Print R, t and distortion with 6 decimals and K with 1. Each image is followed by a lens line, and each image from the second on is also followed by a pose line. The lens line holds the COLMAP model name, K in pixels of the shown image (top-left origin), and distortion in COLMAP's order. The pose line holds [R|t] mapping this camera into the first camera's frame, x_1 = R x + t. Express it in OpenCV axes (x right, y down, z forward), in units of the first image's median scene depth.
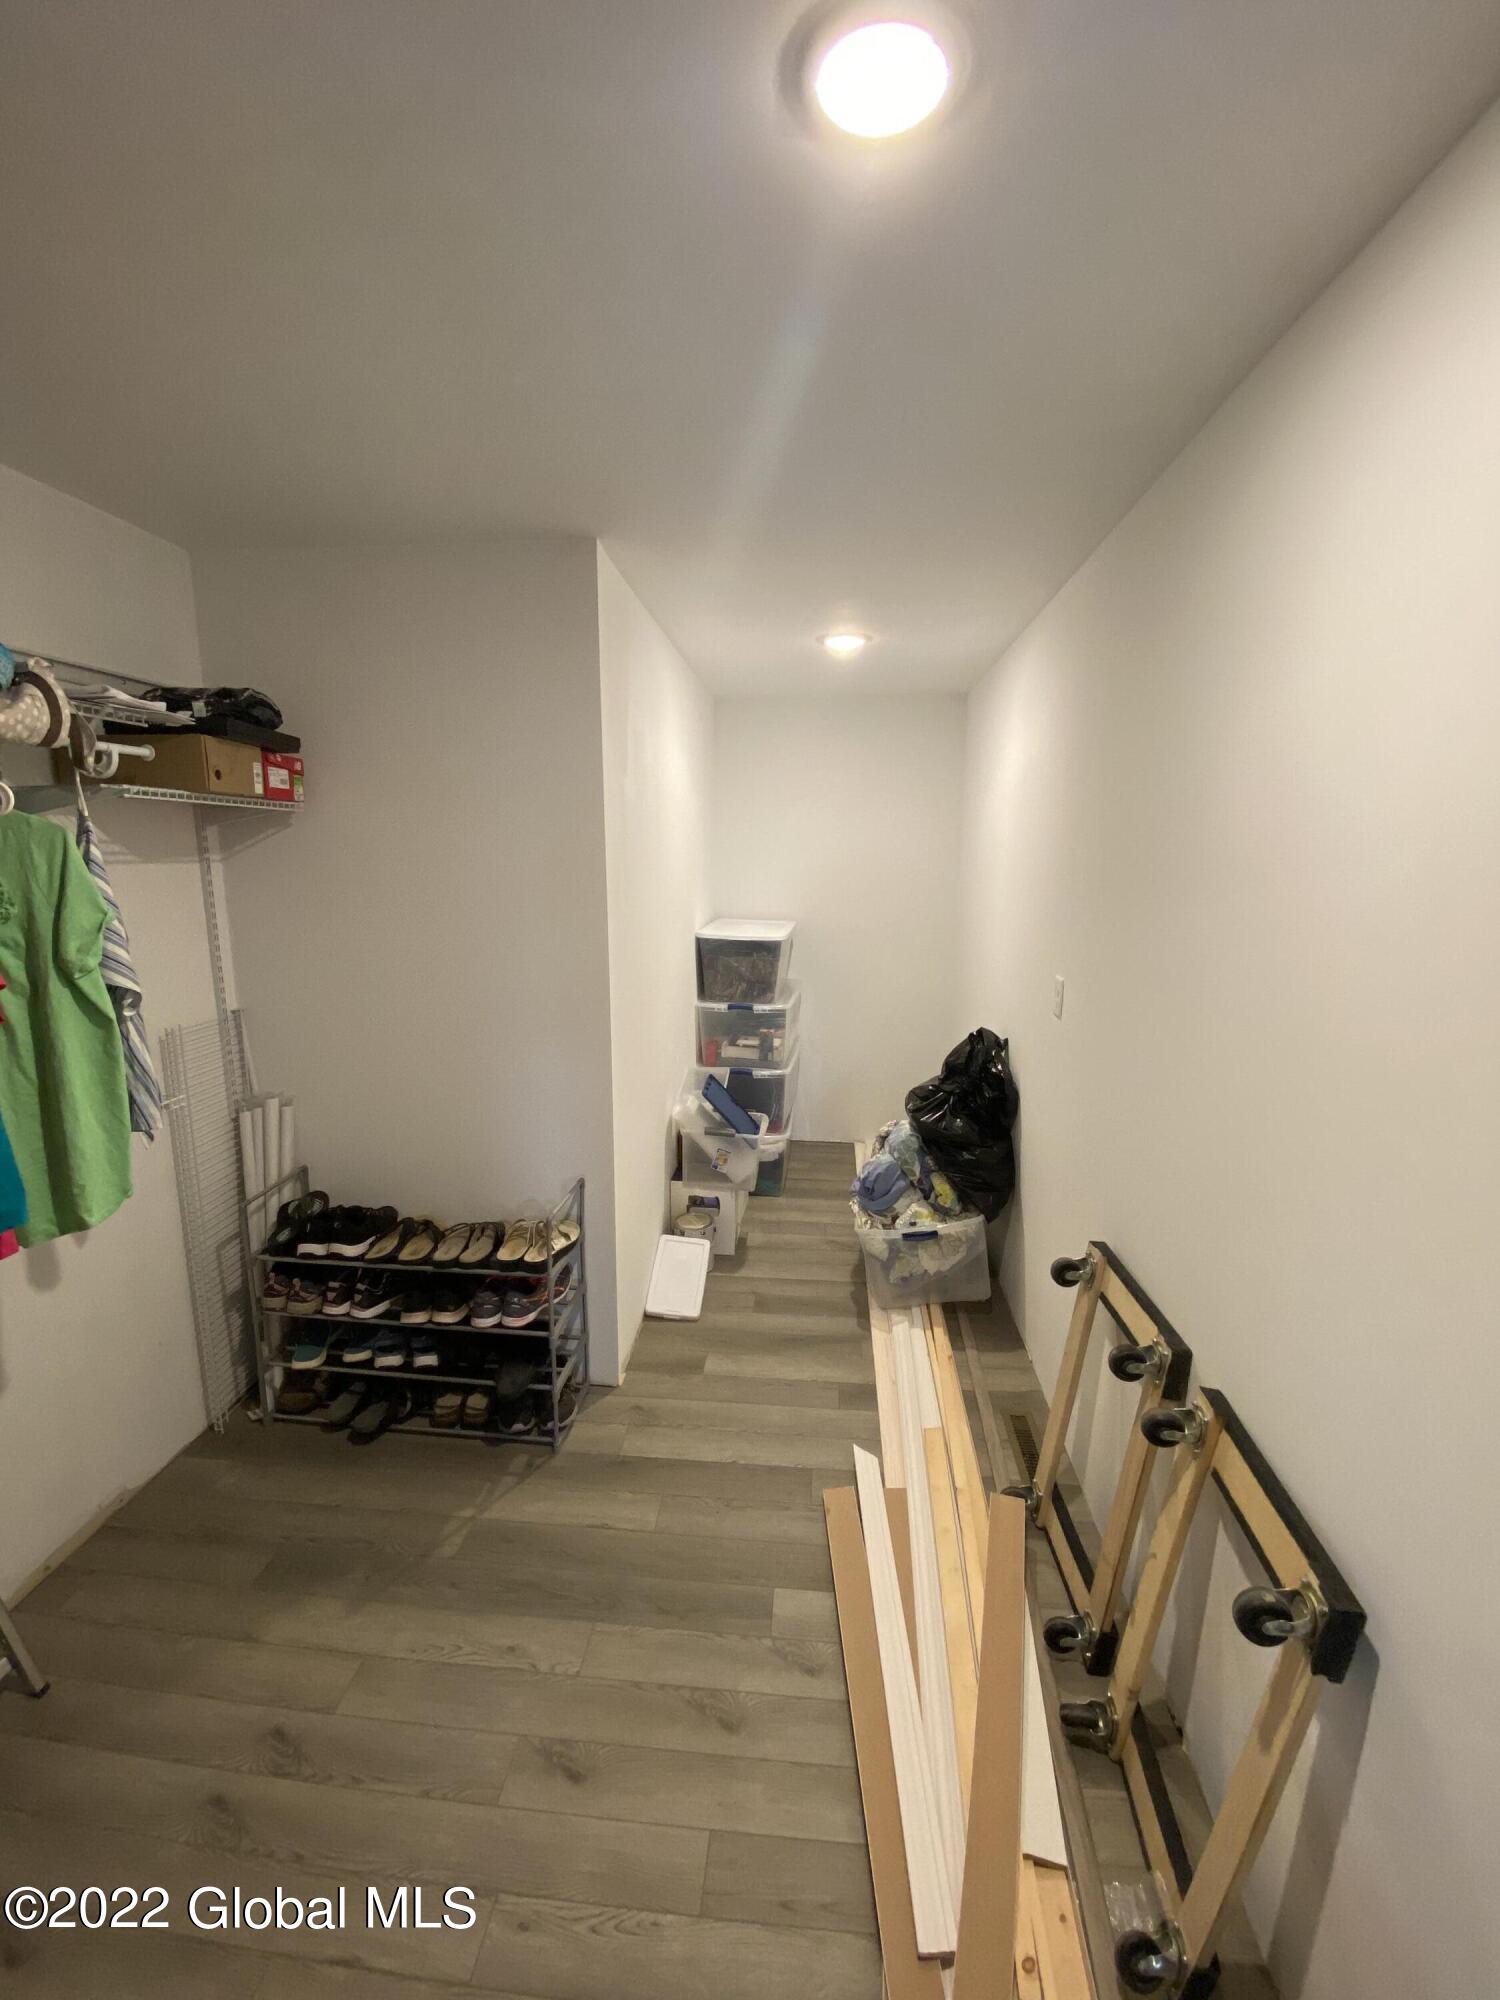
lens RADIAL K [[828.2, 0, 745.9], [0, 828.2, 996.0], [0, 0, 1]] dist [0.026208, -0.025601]
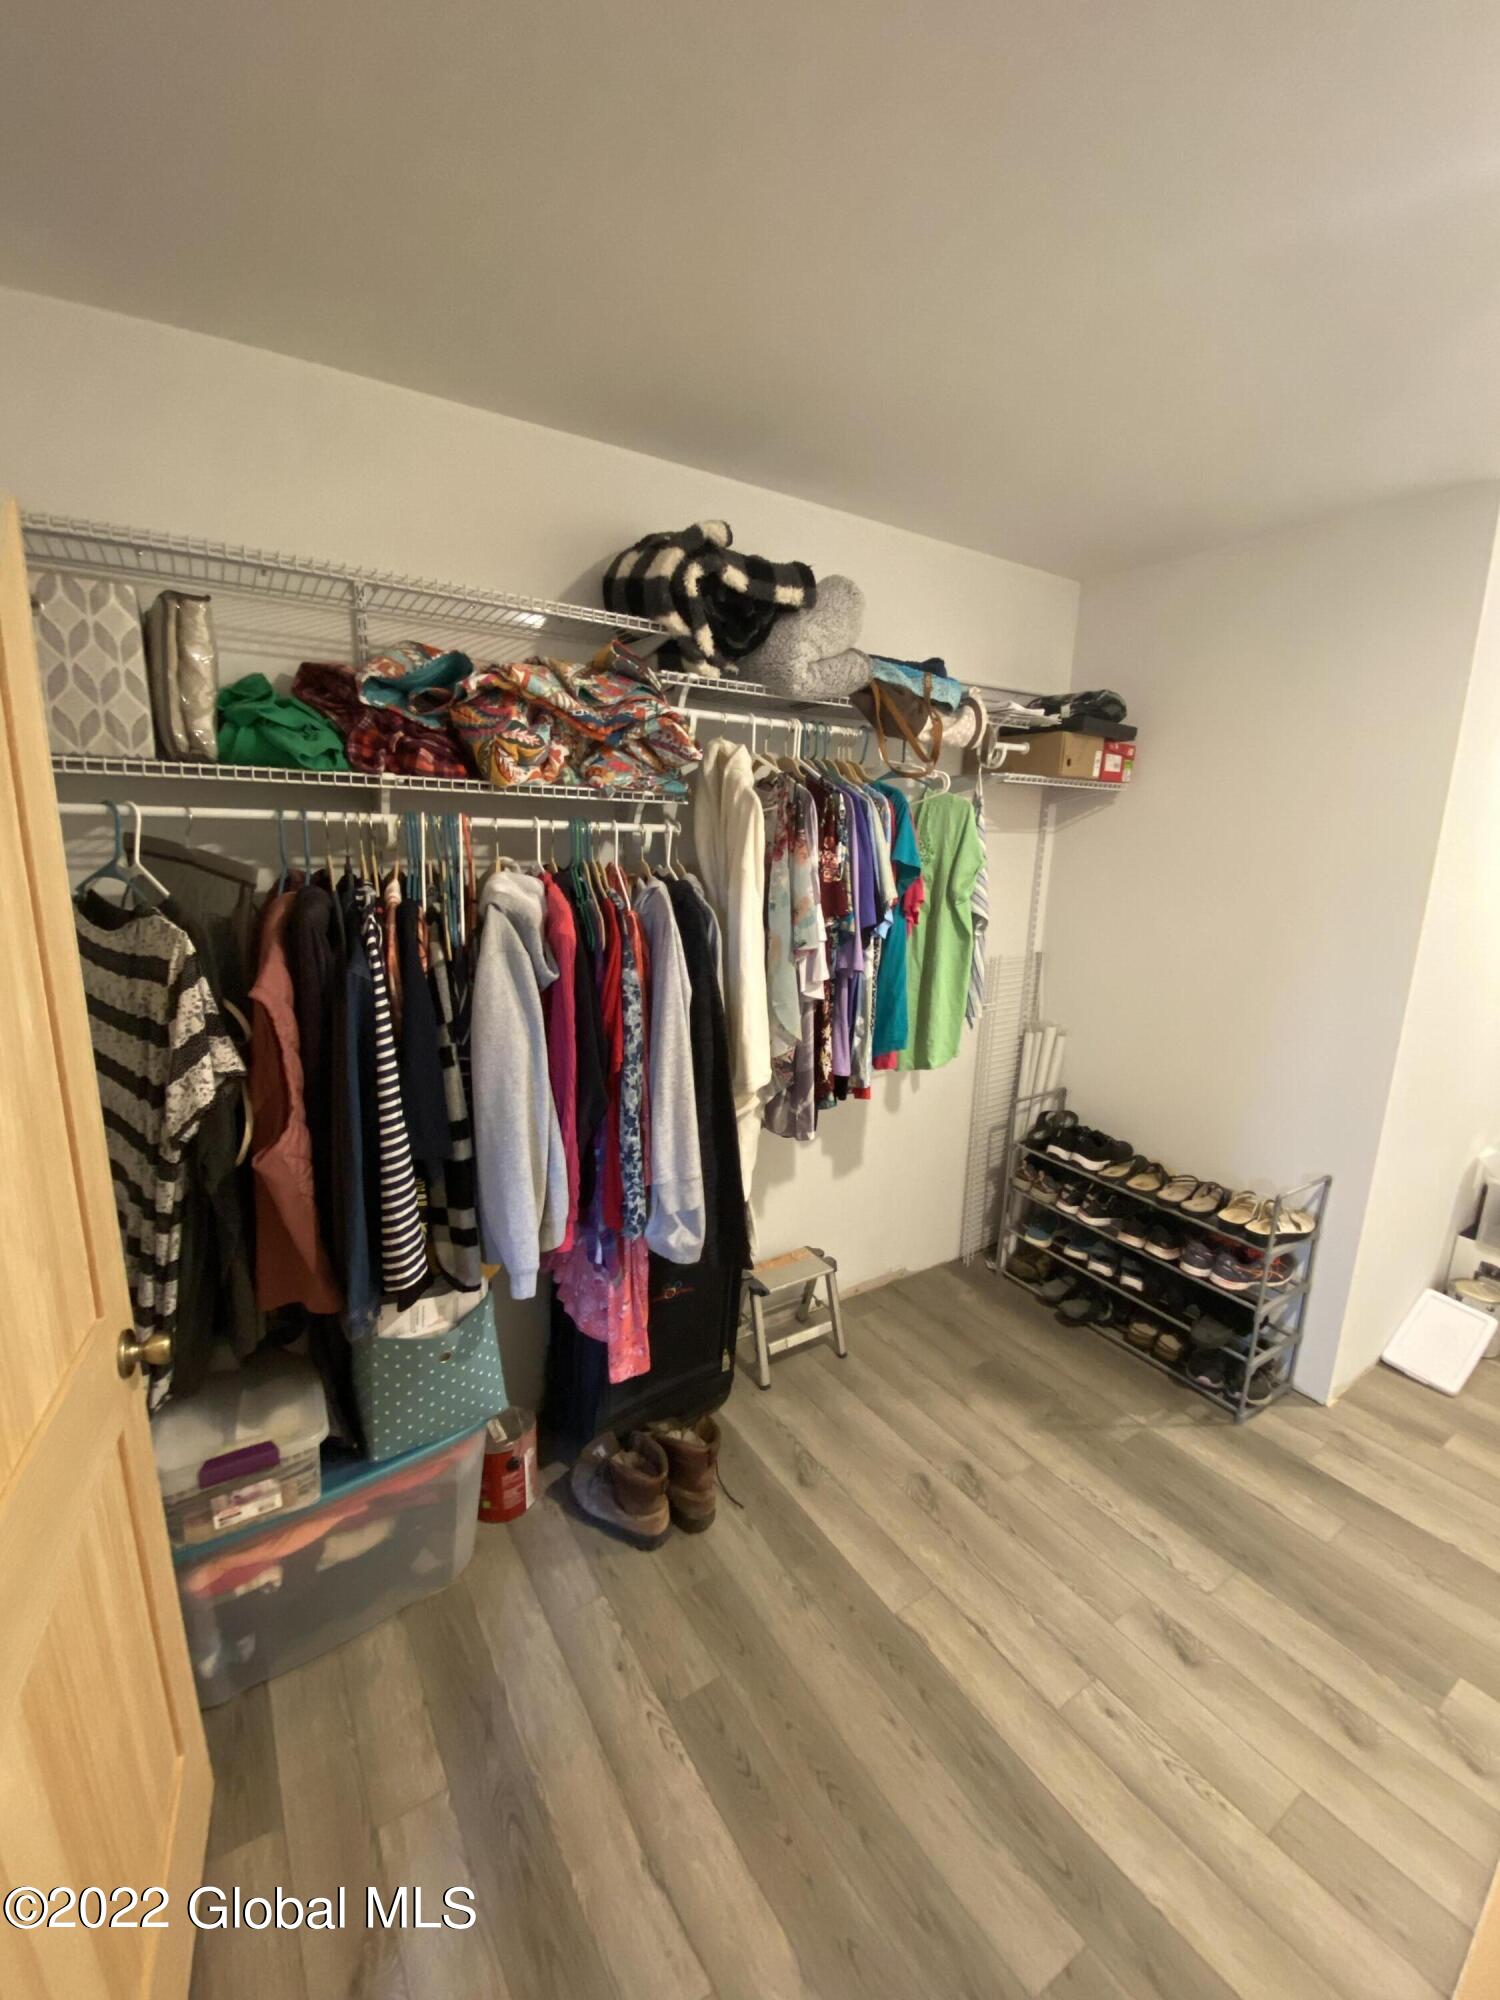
lens RADIAL K [[828.2, 0, 745.9], [0, 828.2, 996.0], [0, 0, 1]] dist [0.026208, -0.025601]
pose [[0.632313, 0.181919, -0.753051, 0.064415], [-0.163504, 0.981480, 0.099813, 0.031998], [0.757263, 0.060014, 0.650347, -0.150508]]
